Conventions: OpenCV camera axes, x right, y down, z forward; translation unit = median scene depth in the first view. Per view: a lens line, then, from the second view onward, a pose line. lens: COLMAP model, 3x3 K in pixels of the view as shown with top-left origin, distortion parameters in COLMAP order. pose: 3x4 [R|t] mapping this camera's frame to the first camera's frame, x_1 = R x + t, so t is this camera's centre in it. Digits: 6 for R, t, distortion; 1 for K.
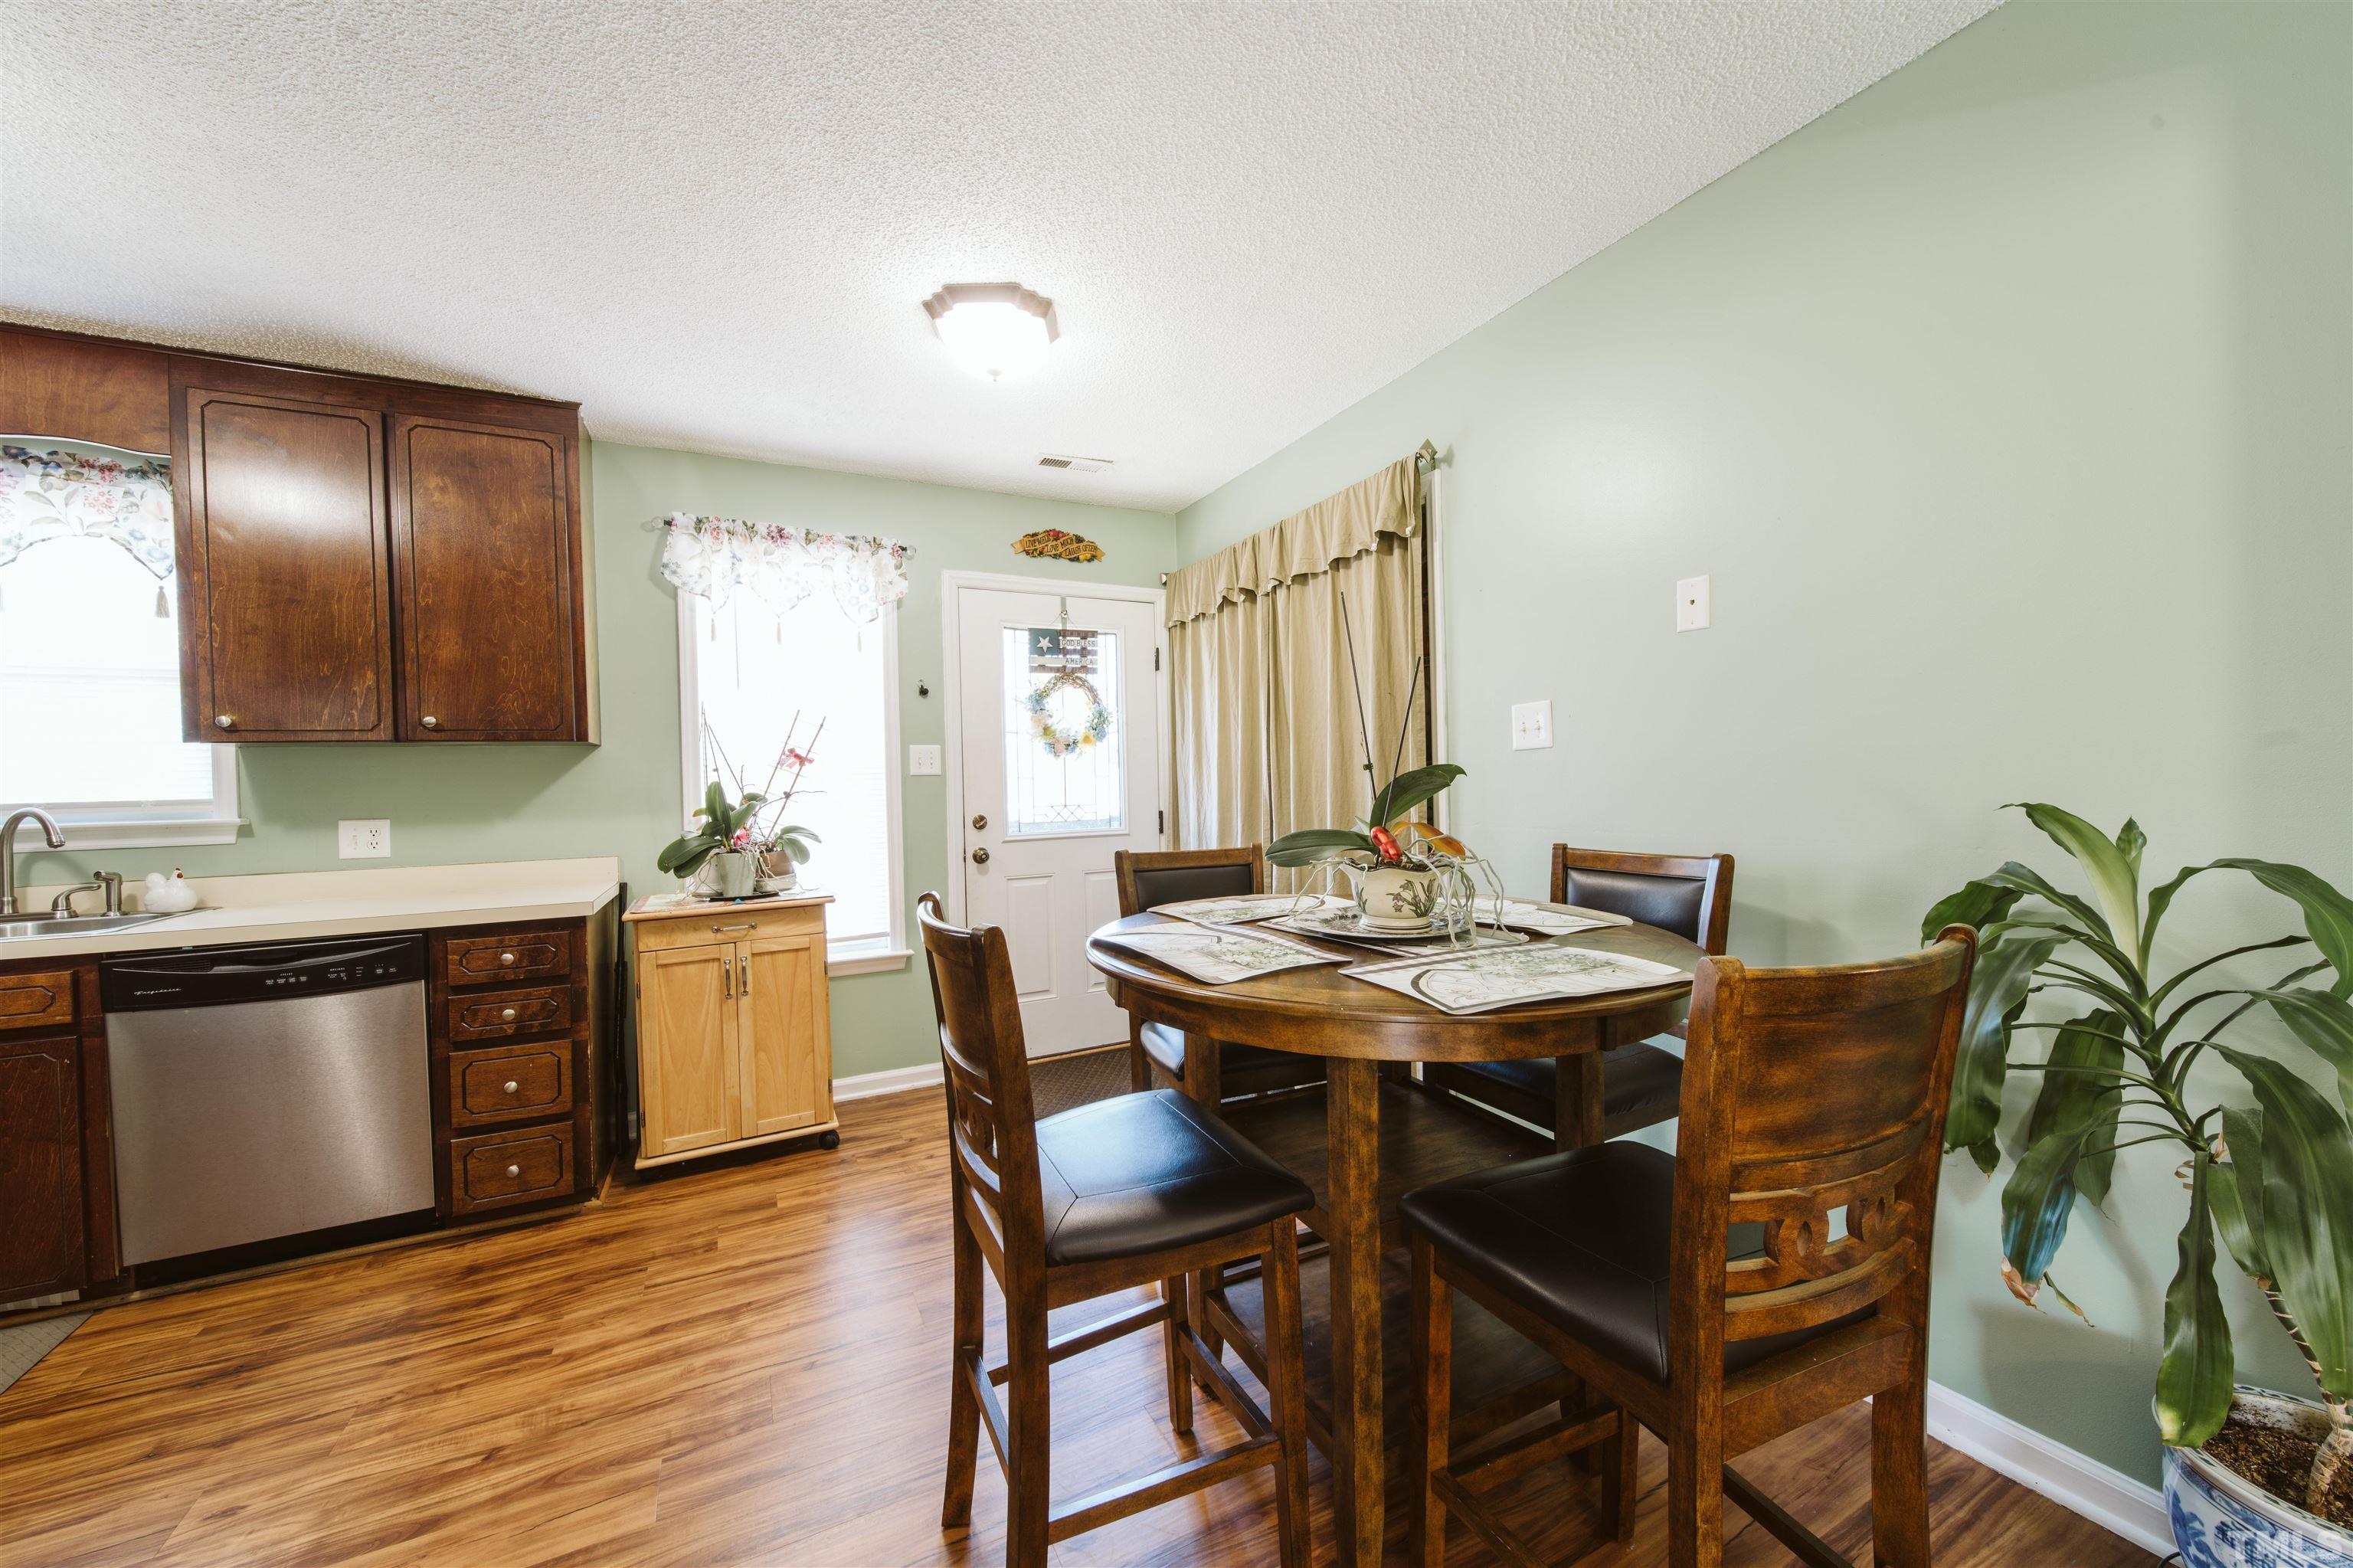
lens RADIAL K [[843.1, 0, 1175.2], [0, 843.1, 788.7], [0, 0, 1]] dist [0.000397, -0.001105]
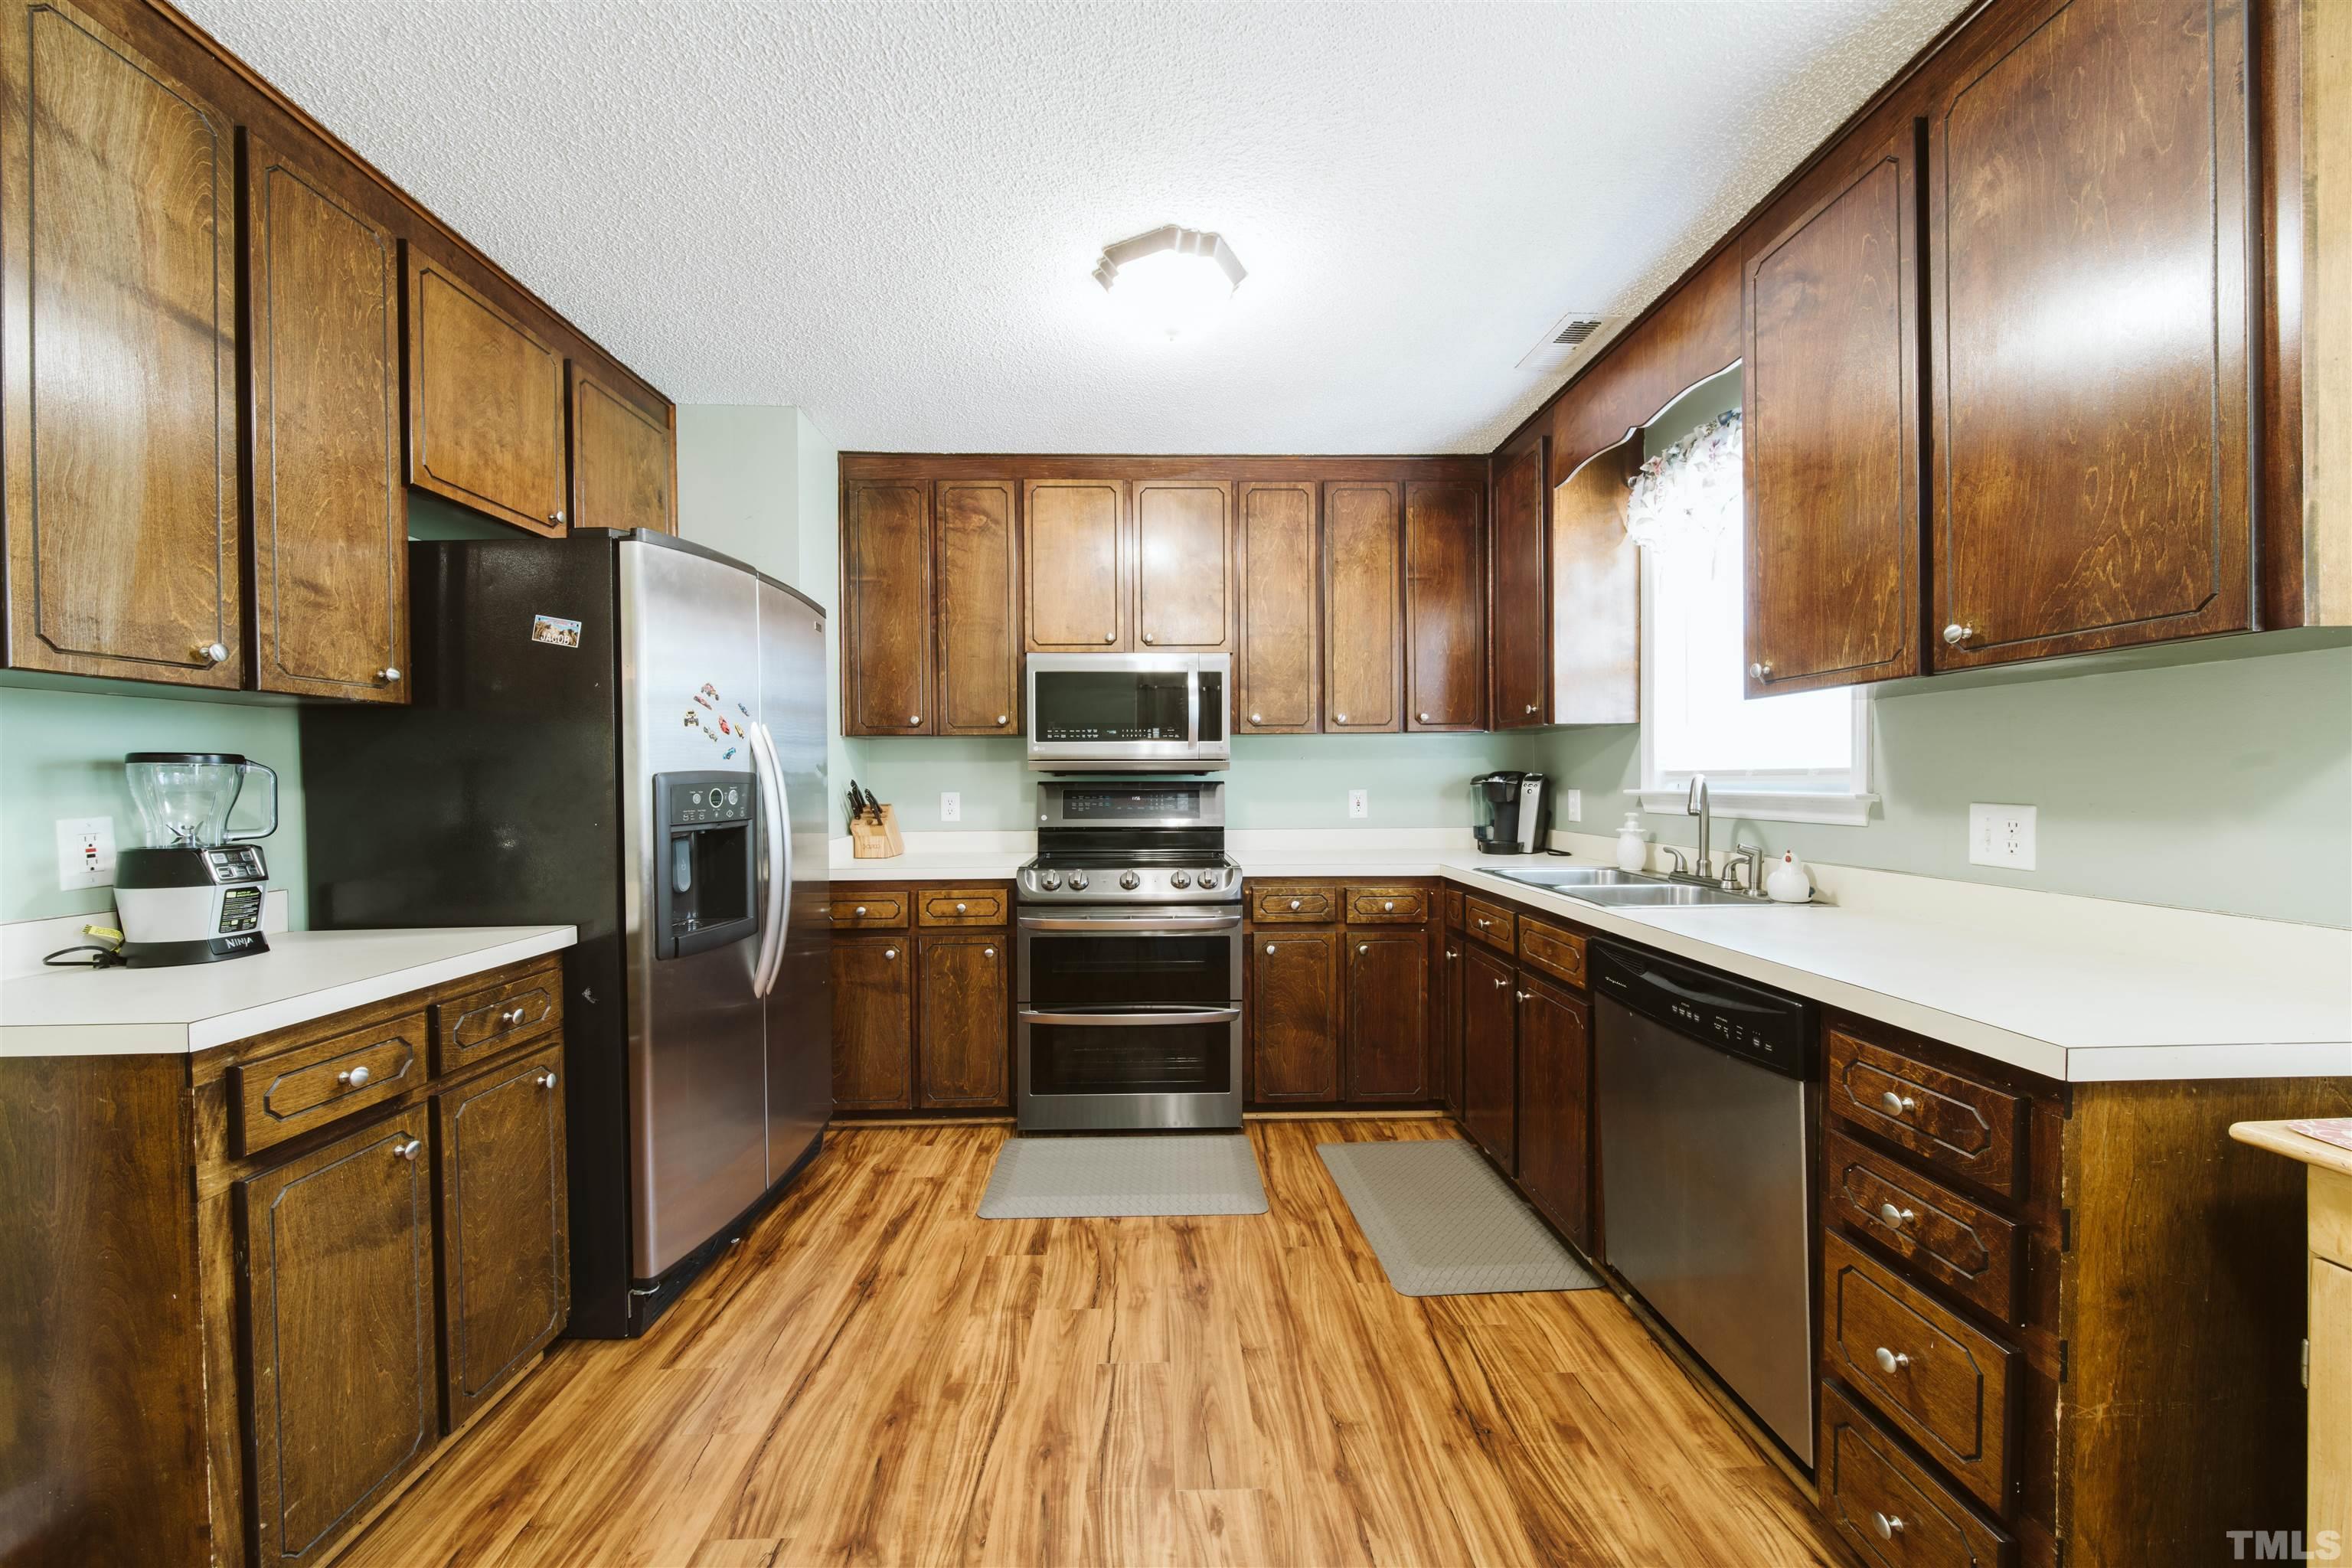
lens RADIAL K [[842.7, 0, 1174.7], [0, 842.7, 789.3], [0, 0, 1]] dist [0.000397, -0.001105]
pose [[-0.441809, 0.041631, -0.896143, -0.167906], [0.012222, 0.999109, 0.040389, -0.006813], [0.897026, 0.006892, -0.441924, 0.818423]]
